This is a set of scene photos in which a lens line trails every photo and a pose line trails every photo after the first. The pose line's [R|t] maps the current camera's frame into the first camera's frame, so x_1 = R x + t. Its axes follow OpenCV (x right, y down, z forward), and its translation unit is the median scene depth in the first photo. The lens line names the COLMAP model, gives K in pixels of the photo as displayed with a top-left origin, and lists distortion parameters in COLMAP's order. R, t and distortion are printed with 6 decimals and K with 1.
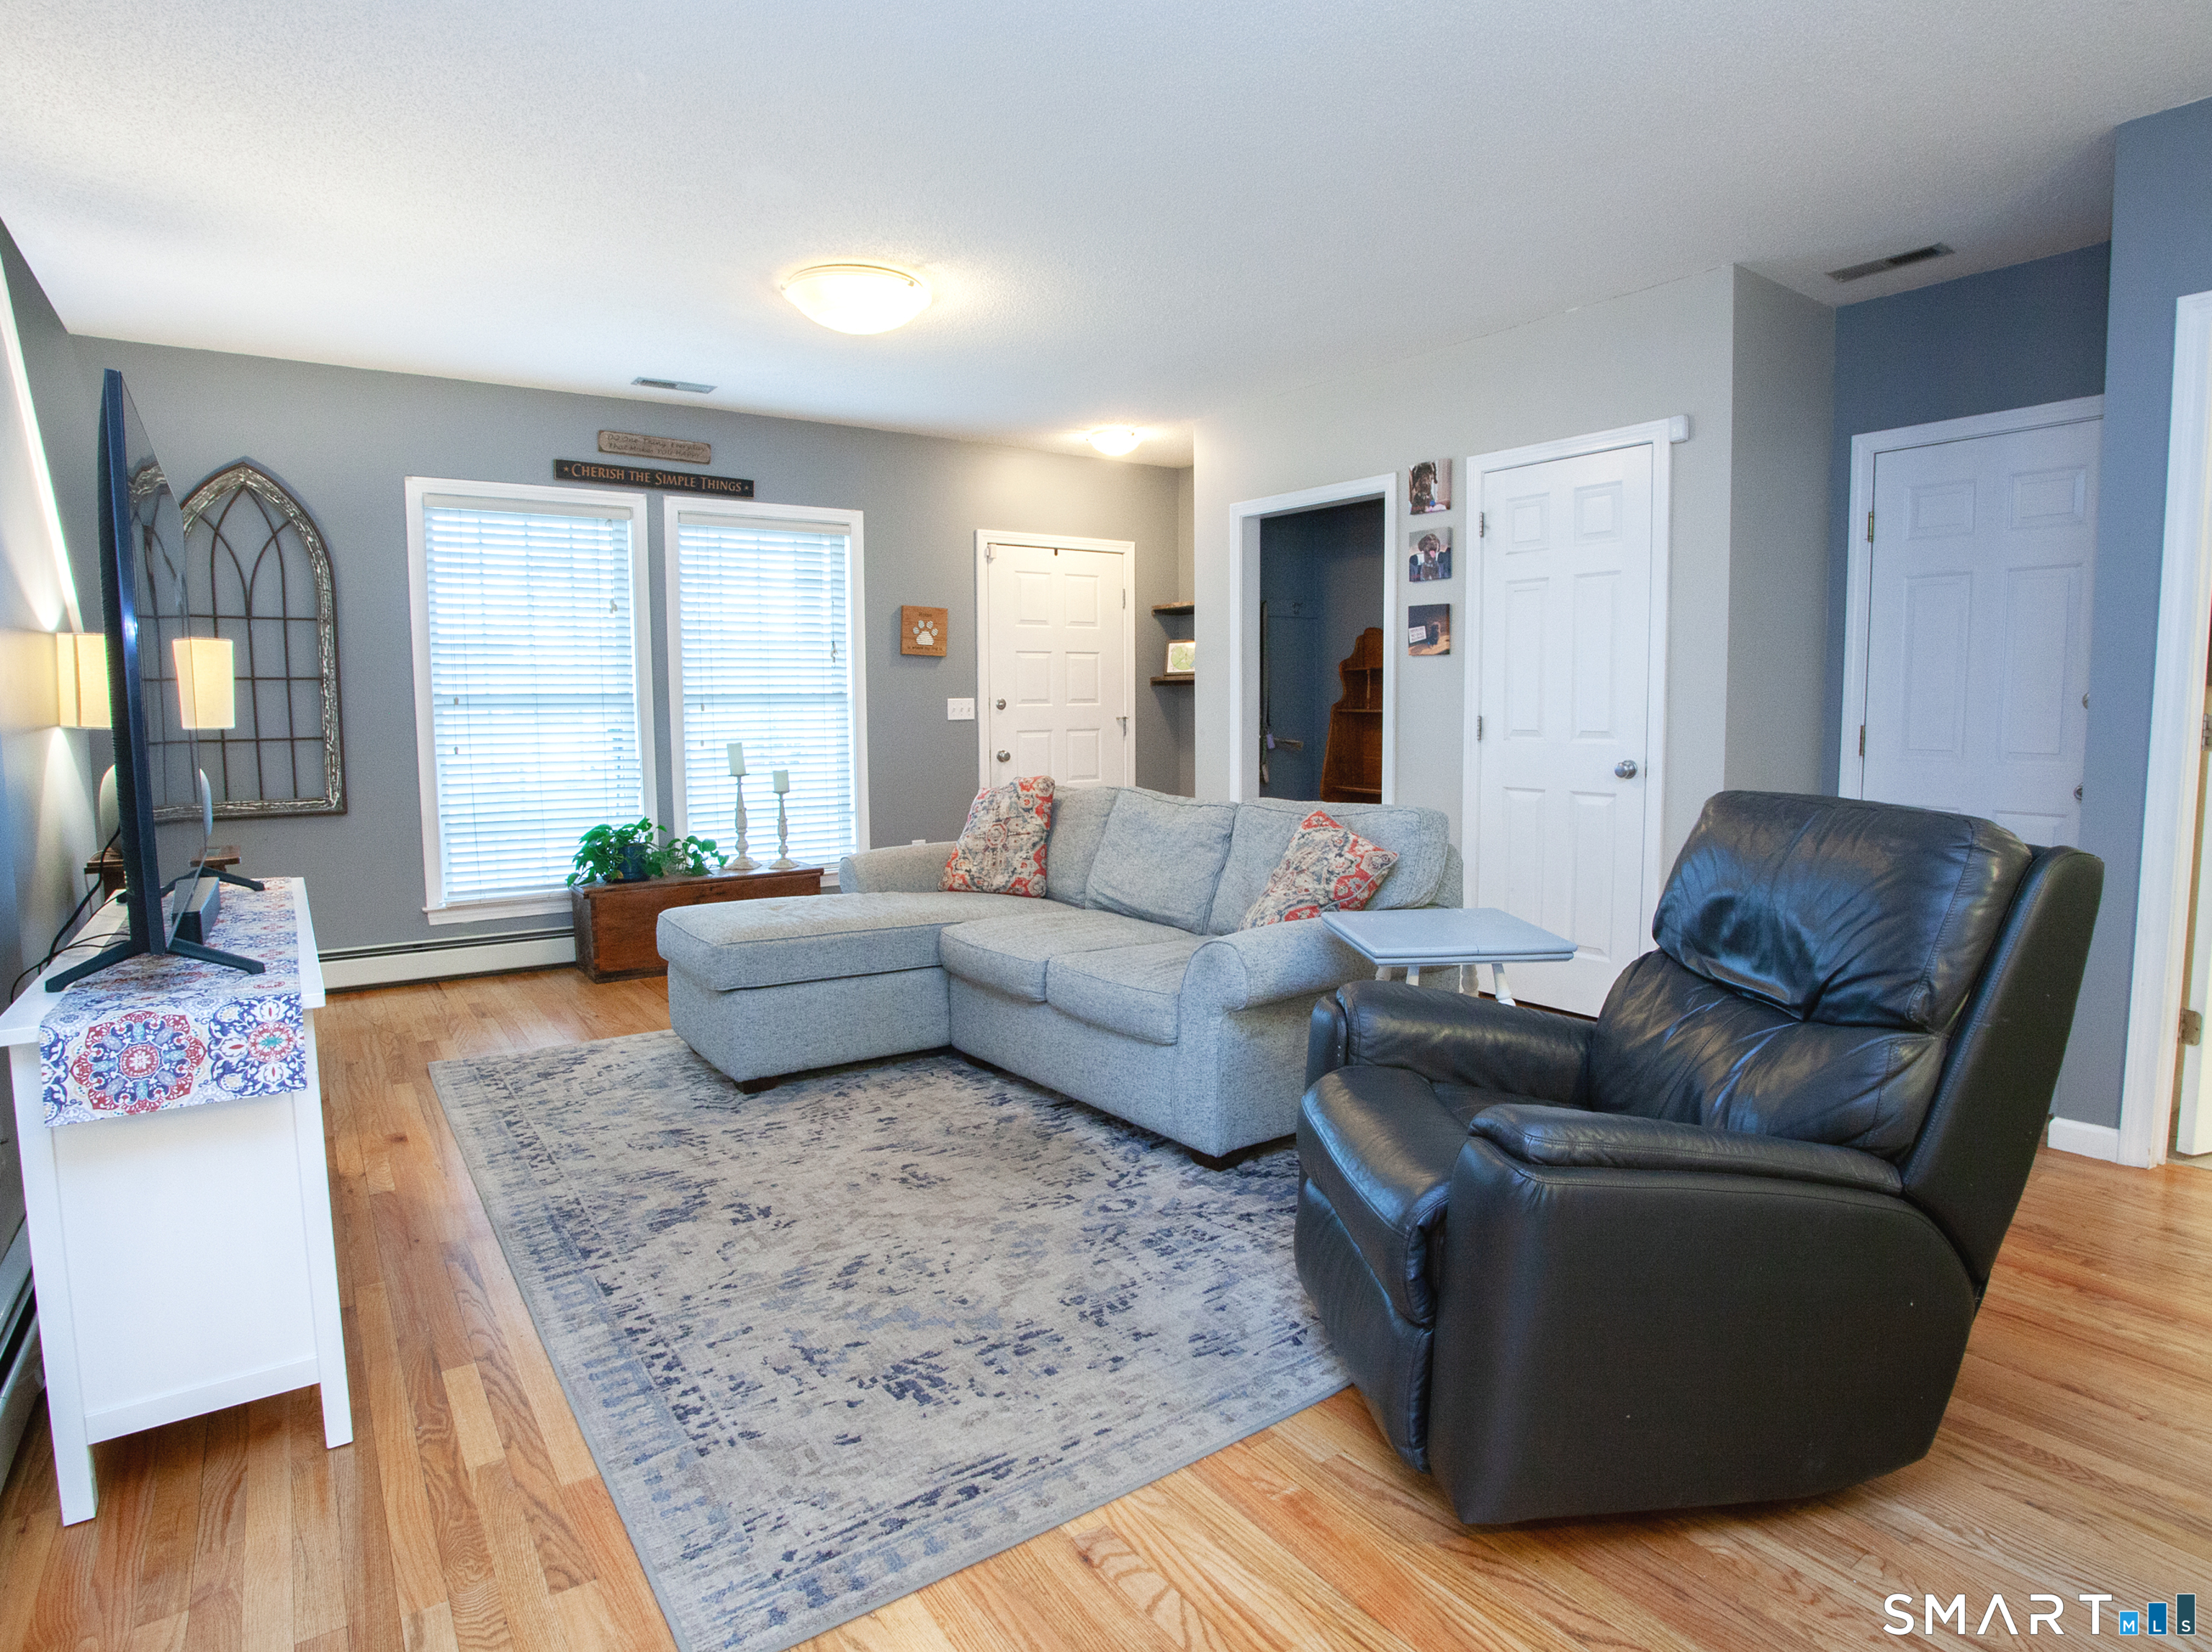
lens RADIAL K [[1206.4, 0, 1110.4], [0, 1206.4, 827.5], [0, 0, 1]] dist [-0.099155, 0.039569]
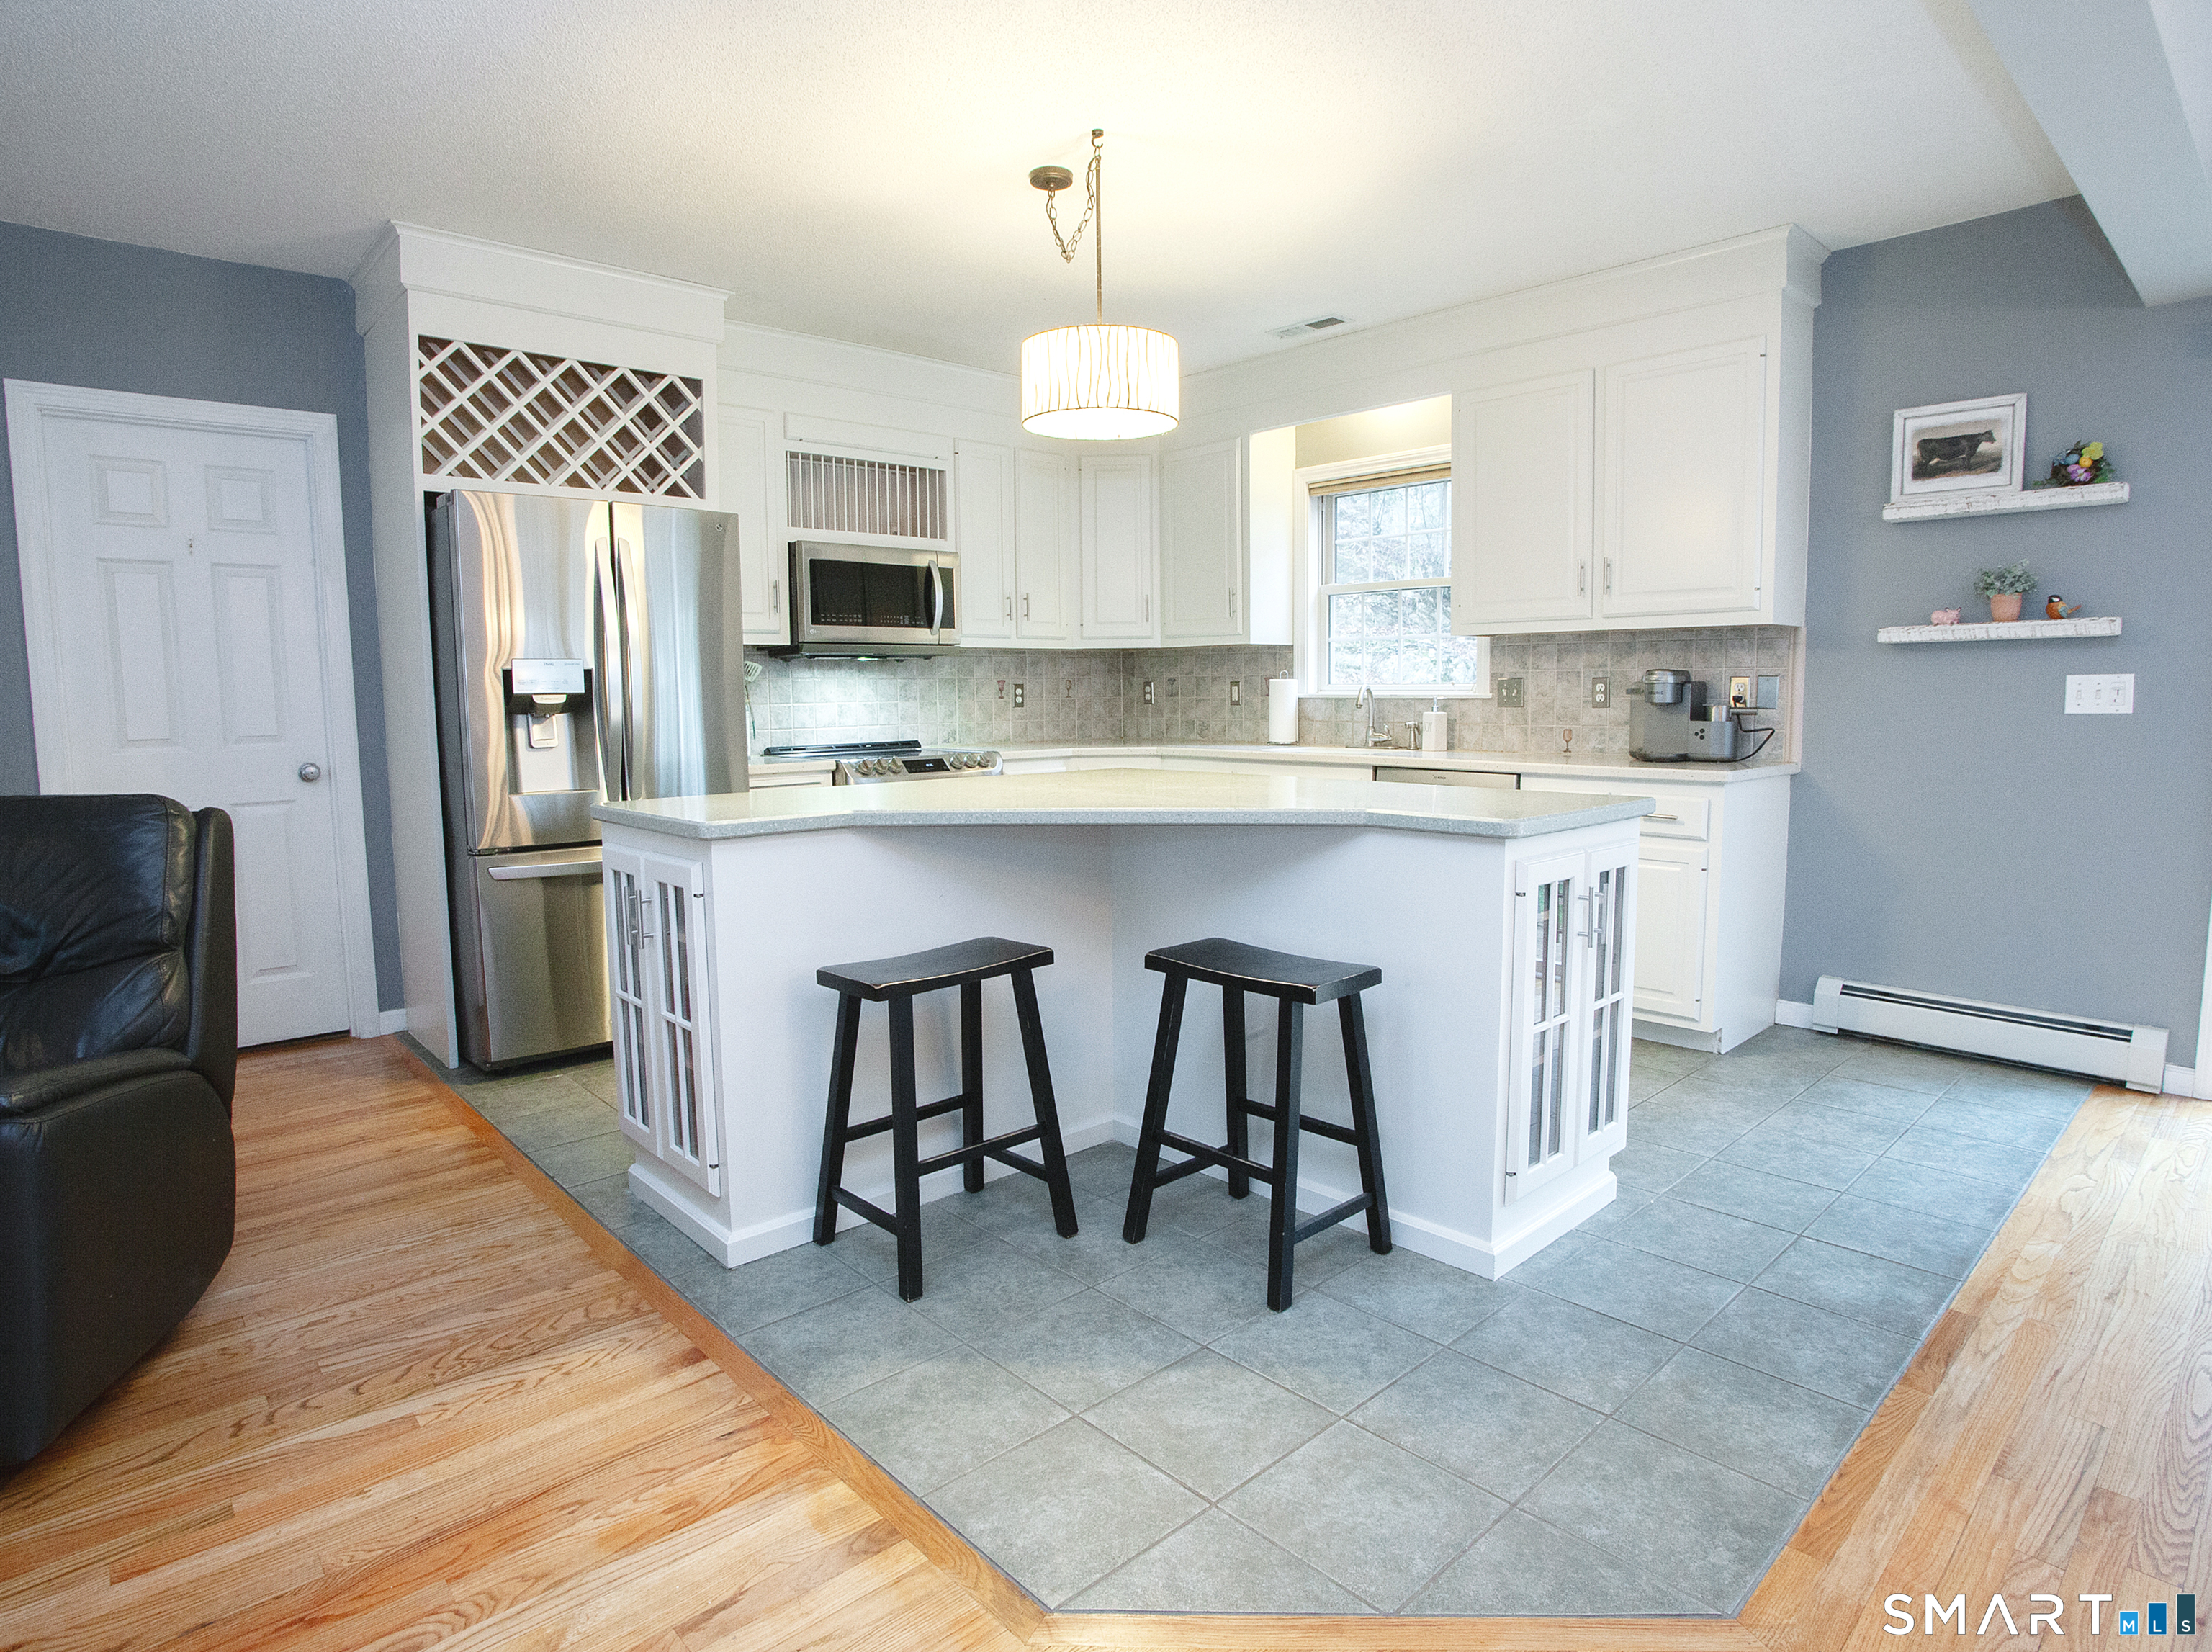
lens RADIAL K [[1206.4, 0, 1110.4], [0, 1206.4, 827.5], [0, 0, 1]] dist [-0.099155, 0.039569]
pose [[-0.121818, -0.103728, 0.987117, -0.320814], [0.111553, 0.986792, 0.117461, -0.001343], [-0.986264, 0.124424, -0.108638, 0.011000]]
